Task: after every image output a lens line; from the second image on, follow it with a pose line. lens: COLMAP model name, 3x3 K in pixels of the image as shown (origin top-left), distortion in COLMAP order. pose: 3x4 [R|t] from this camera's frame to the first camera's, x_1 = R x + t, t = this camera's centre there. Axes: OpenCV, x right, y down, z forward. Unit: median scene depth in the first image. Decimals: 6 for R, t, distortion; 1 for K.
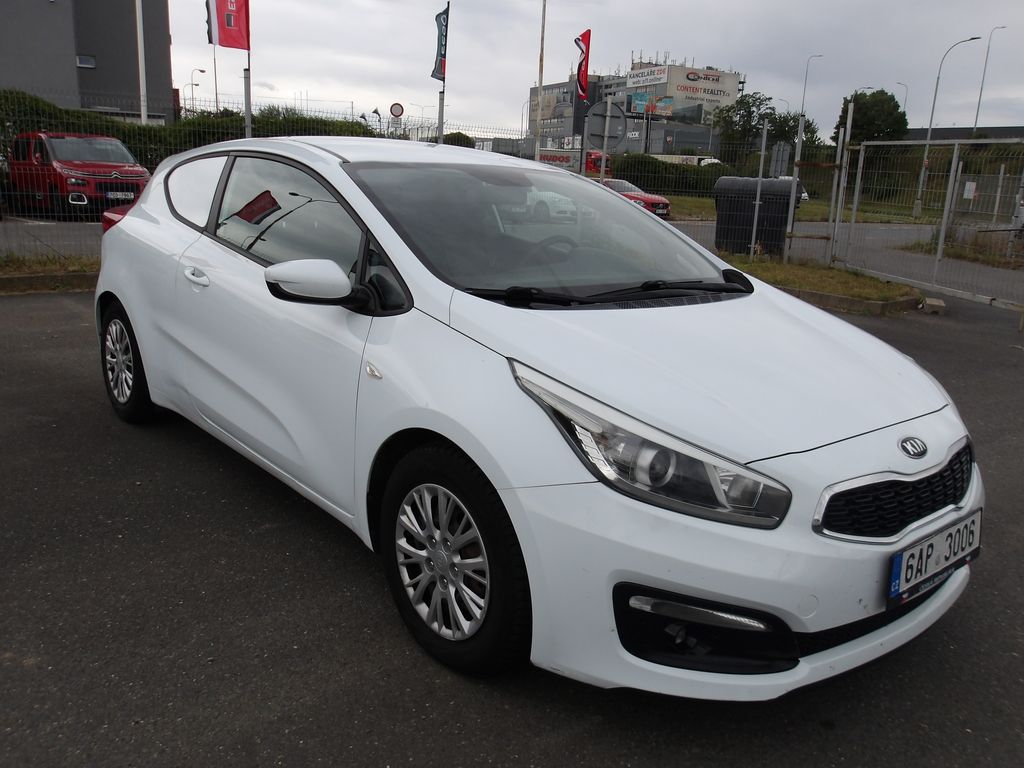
lens RADIAL K [[823.8, 0, 506.6], [0, 823.8, 386.2], [0, 0, 1]] dist [0.002728, -0.027204]
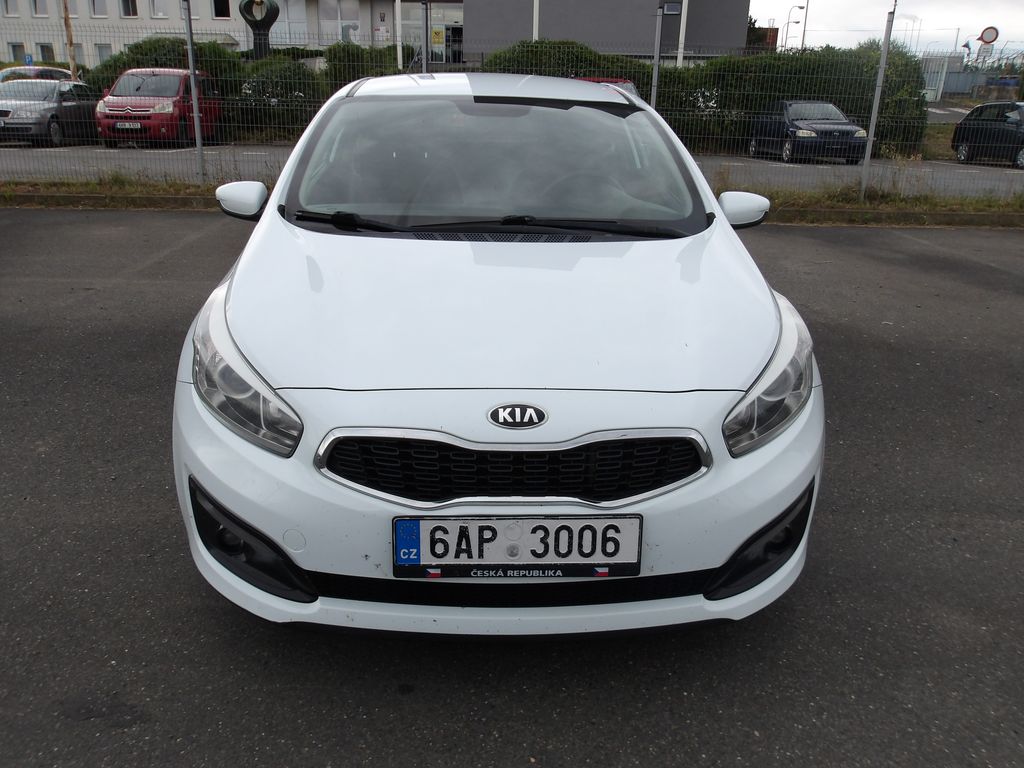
lens RADIAL K [[823.8, 0, 531.6], [0, 823.8, 361.7], [0, 0, 1]] dist [0.002728, -0.027204]
pose [[0.812150, 0.149354, -0.564009, 0.881331], [-0.125300, 0.988773, 0.081409, -0.048252], [0.569836, 0.004554, 0.821746, 0.273166]]
